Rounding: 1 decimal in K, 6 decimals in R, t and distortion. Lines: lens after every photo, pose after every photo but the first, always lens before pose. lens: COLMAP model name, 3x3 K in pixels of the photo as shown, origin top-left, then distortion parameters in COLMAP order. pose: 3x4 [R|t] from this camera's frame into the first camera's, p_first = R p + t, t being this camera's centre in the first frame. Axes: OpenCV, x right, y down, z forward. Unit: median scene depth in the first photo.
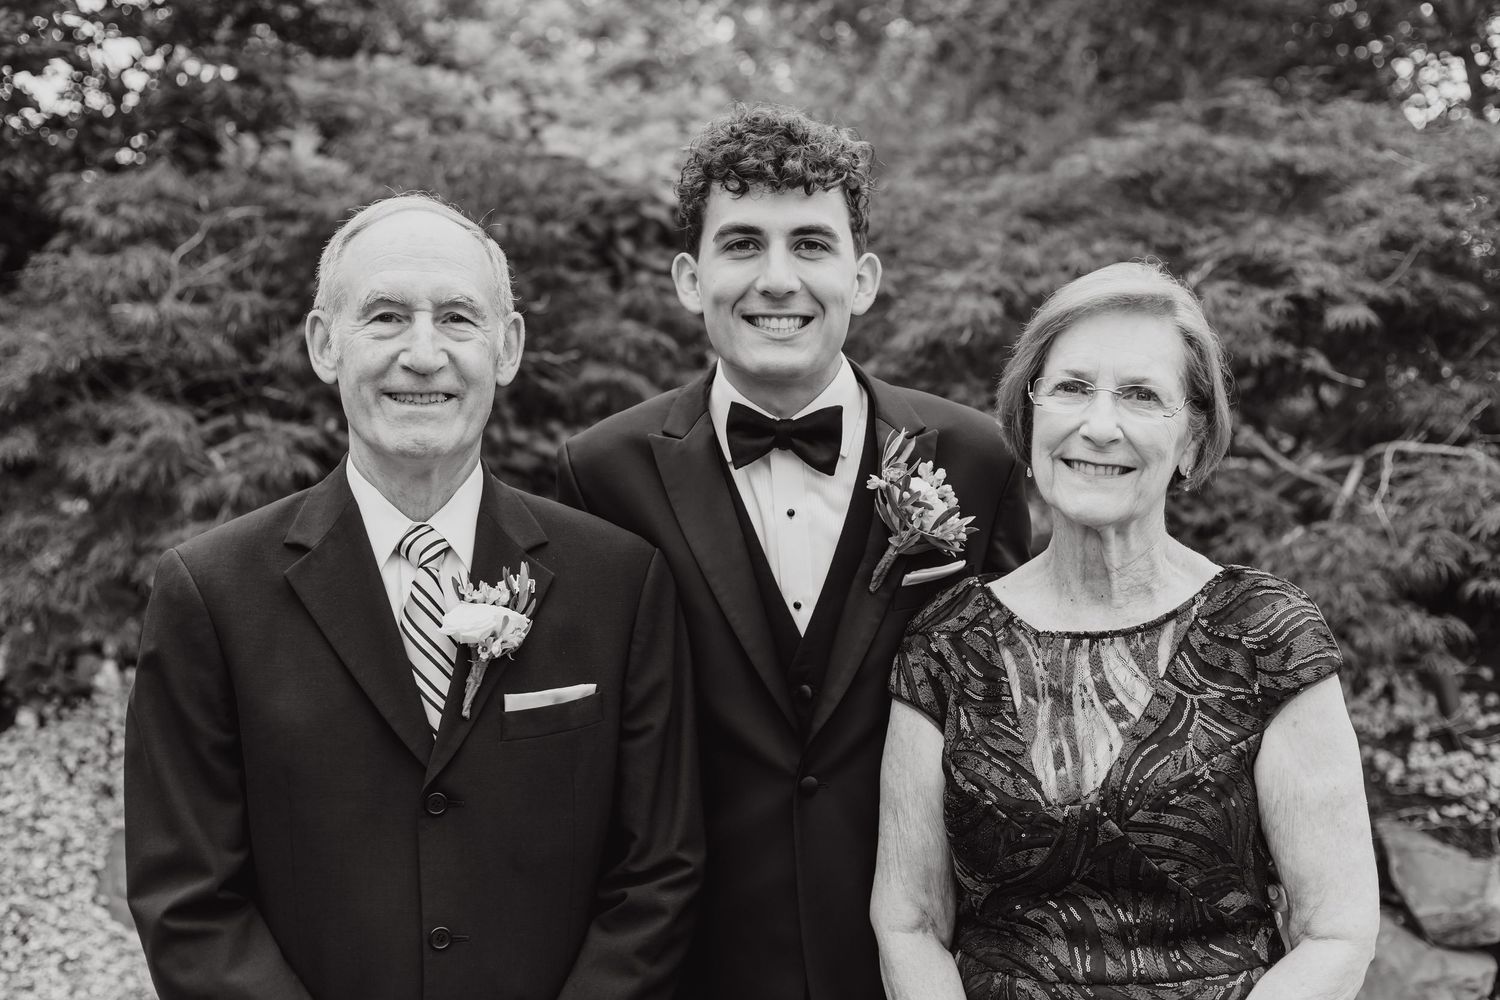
lens RADIAL K [[2142.2, 0, 752.4], [0, 2142.2, 481.0], [0, 0, 1]] dist [-0.003045, 0.011831]
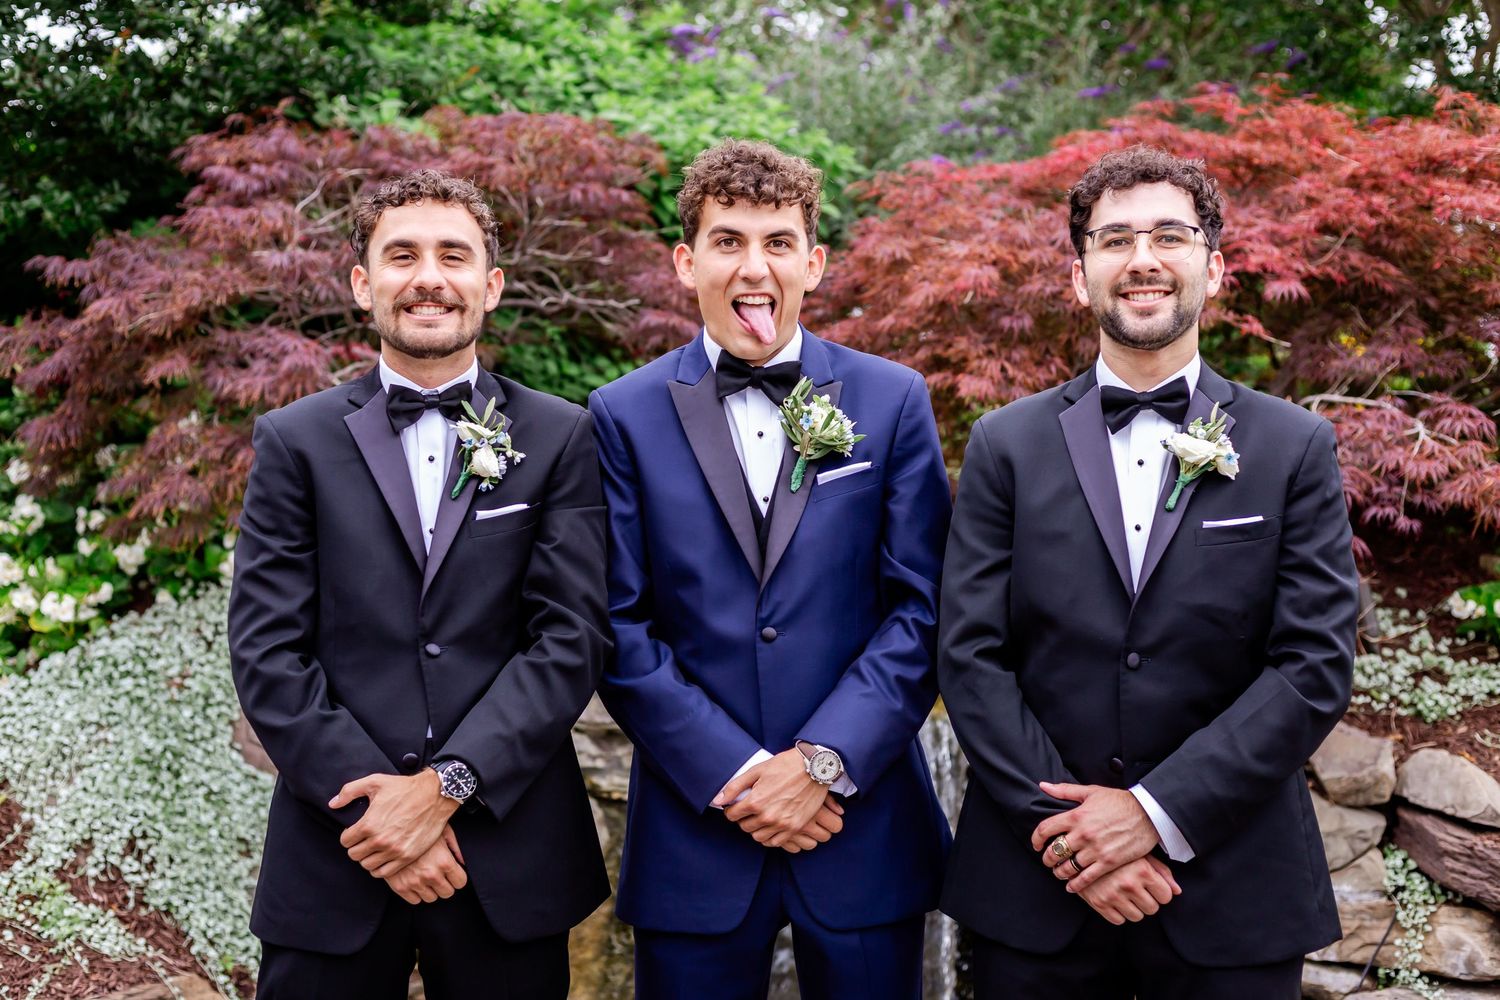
lens RADIAL K [[2225.5, 0, 734.5], [0, 2225.5, 481.3], [0, 0, 1]] dist [0.006058, -0.037289]
pose [[0.999631, 0.026798, -0.004378, -0.022688], [-0.026679, 0.999322, 0.025373, 0.007675], [0.005055, -0.025247, 0.999668, -0.244672]]
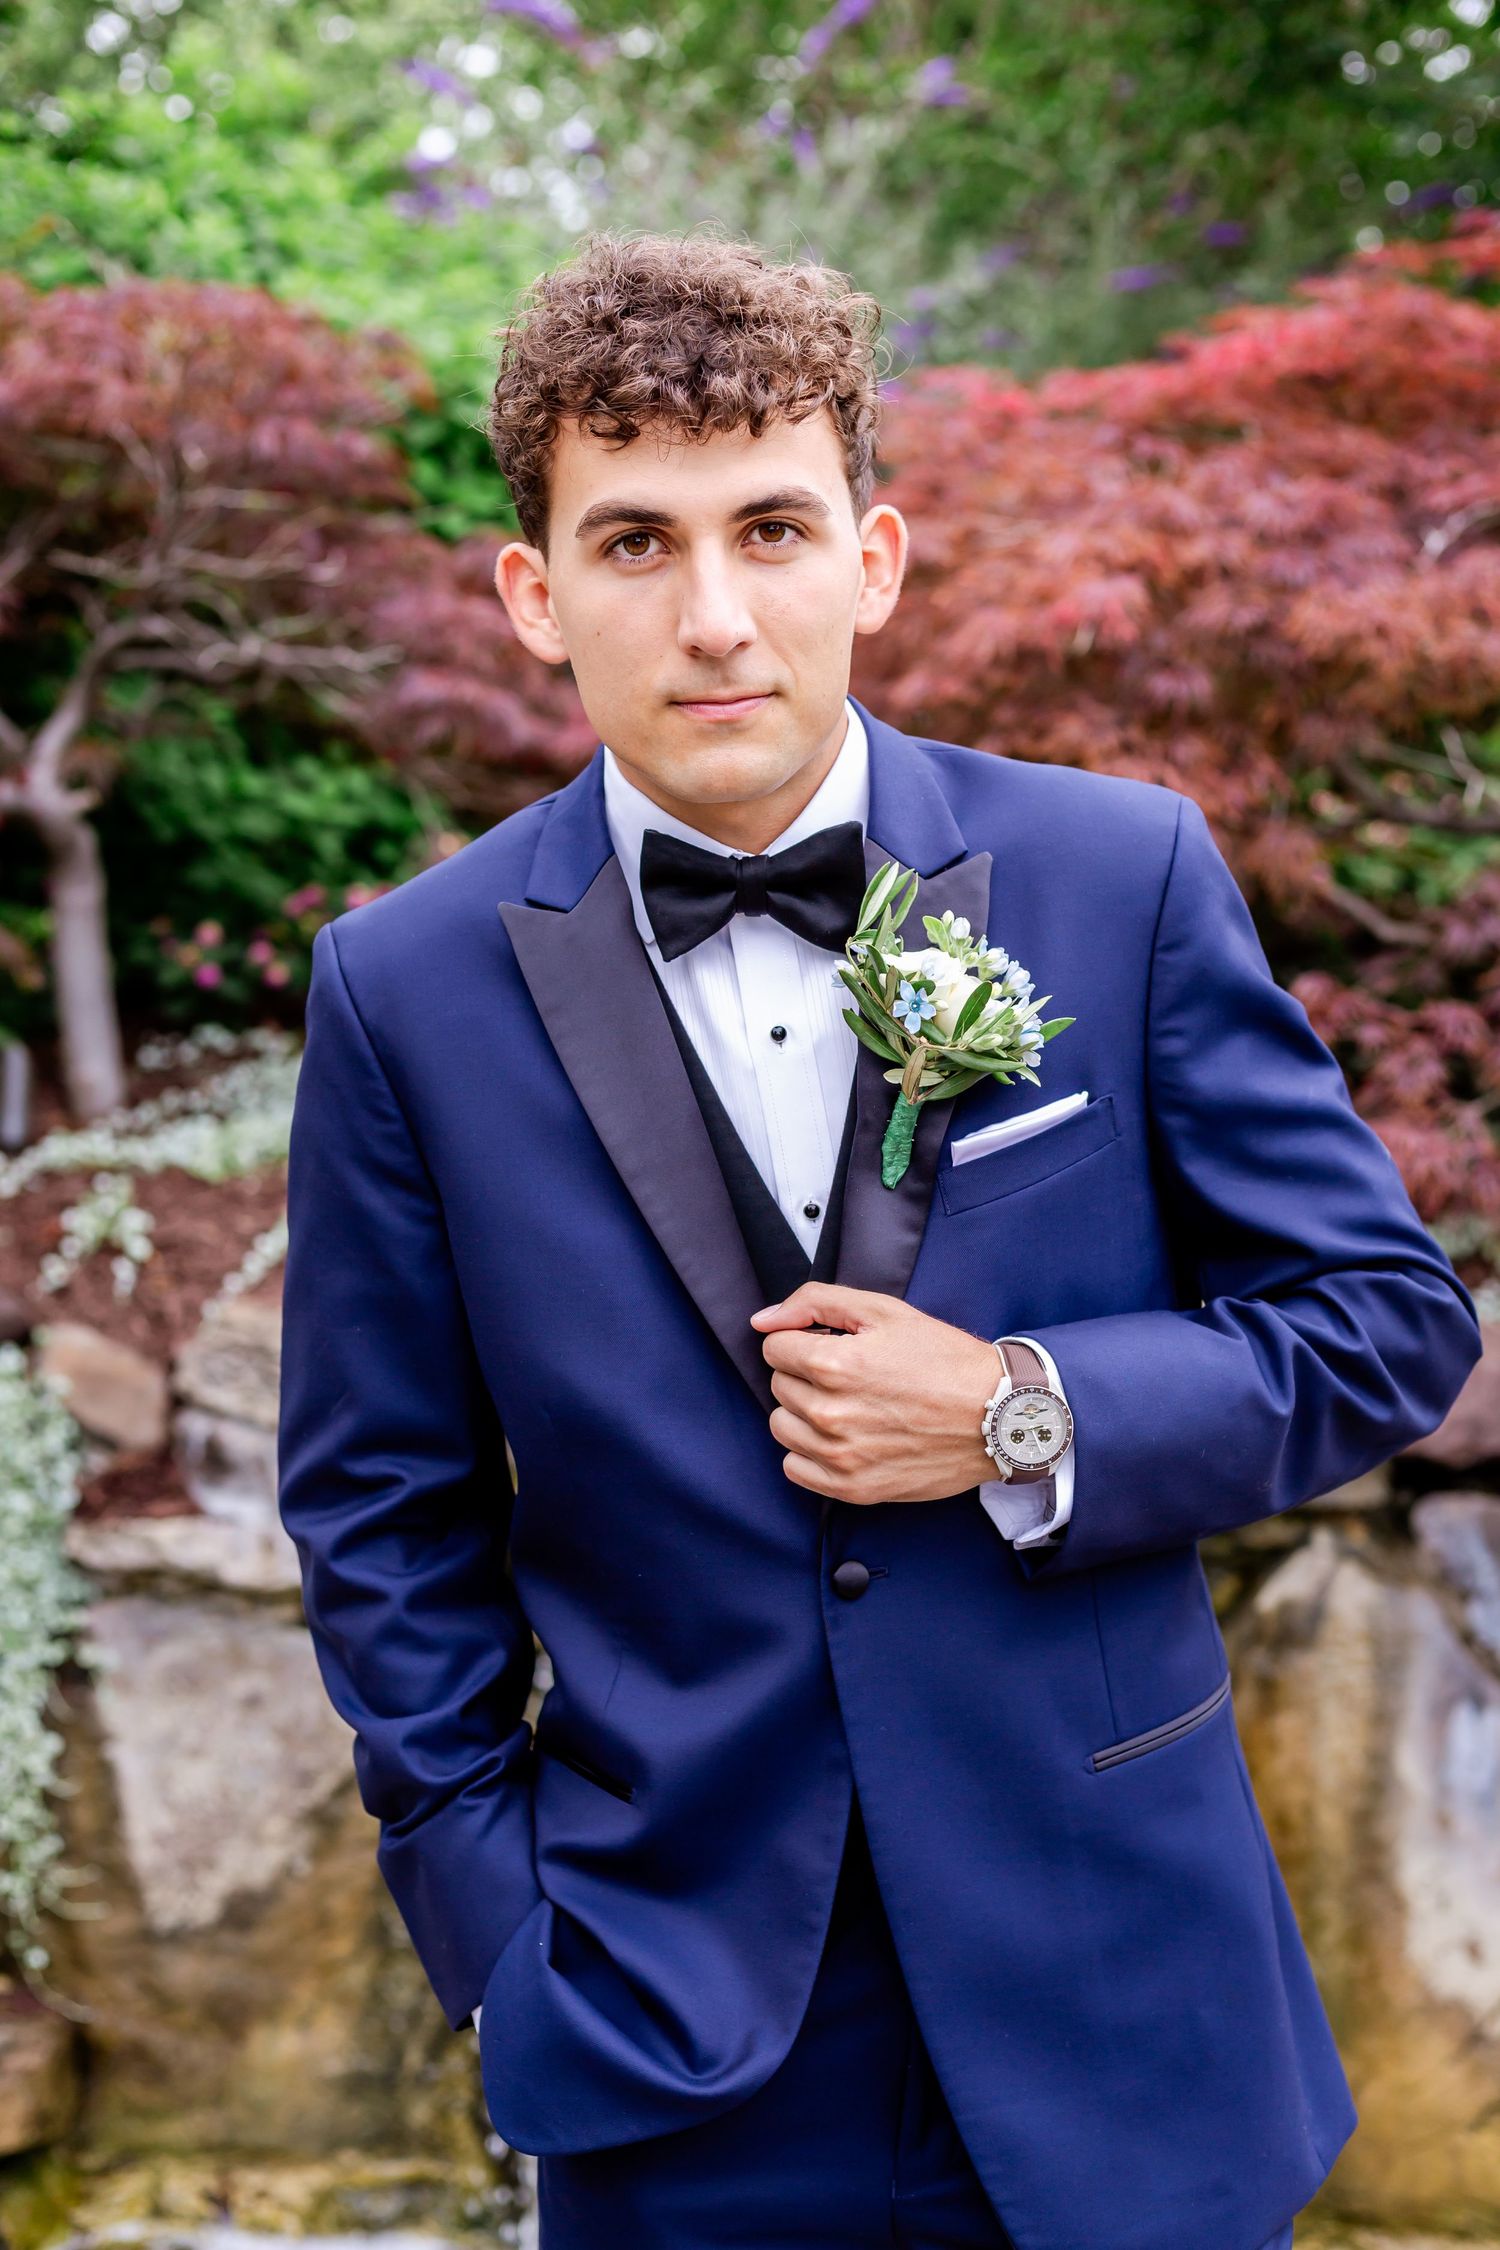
lens RADIAL K [[3209.6, 0, 750.0], [0, 3209.6, 1125.0], [0, 0, 1]] dist [0.023337, 0.031973]
pose [[0.996201, -0.001048, 0.087076, -0.066146], [-0.006844, 0.995892, 0.090285, -0.010528], [-0.086813, -0.090538, 0.992102, 0.091291]]
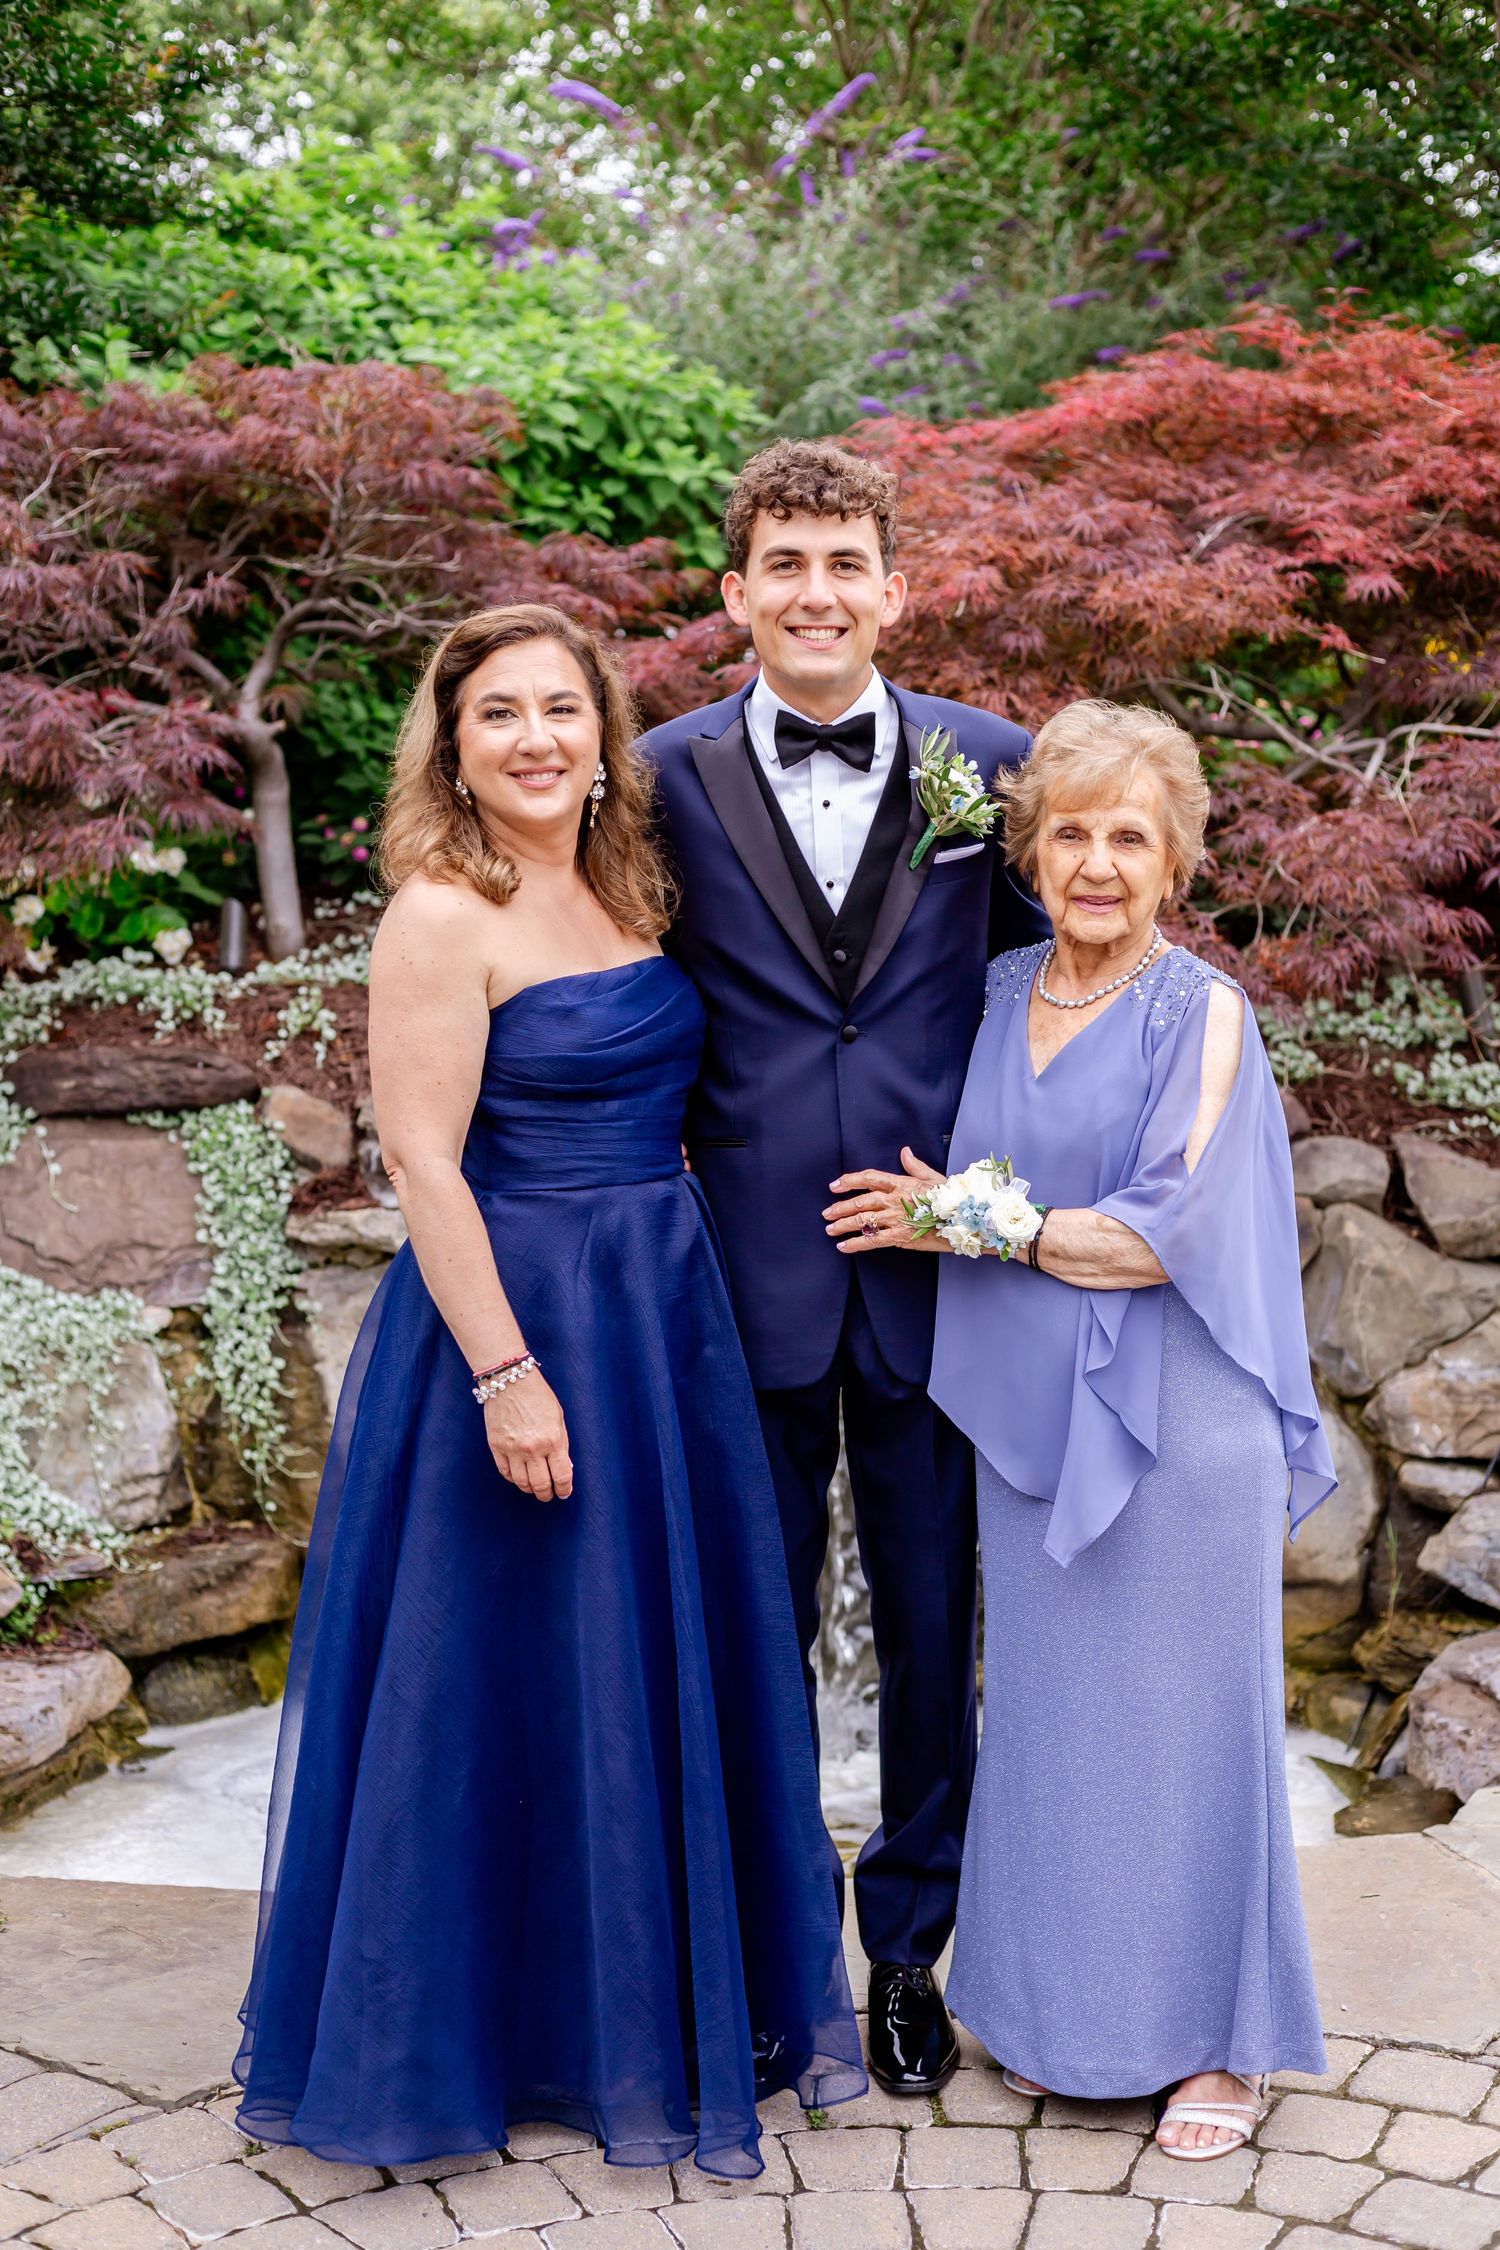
lens RADIAL K [[3213.3, 0, 750.0], [0, 3213.3, 1125.0], [0, 0, 1]] dist [-0.003045, 0.011831]
pose [[0.997474, -0.012318, 0.069950, -0.080396], [0.004460, 0.993765, 0.111403, -0.001424], [-0.070887, -0.110809, 0.991310, -0.345093]]
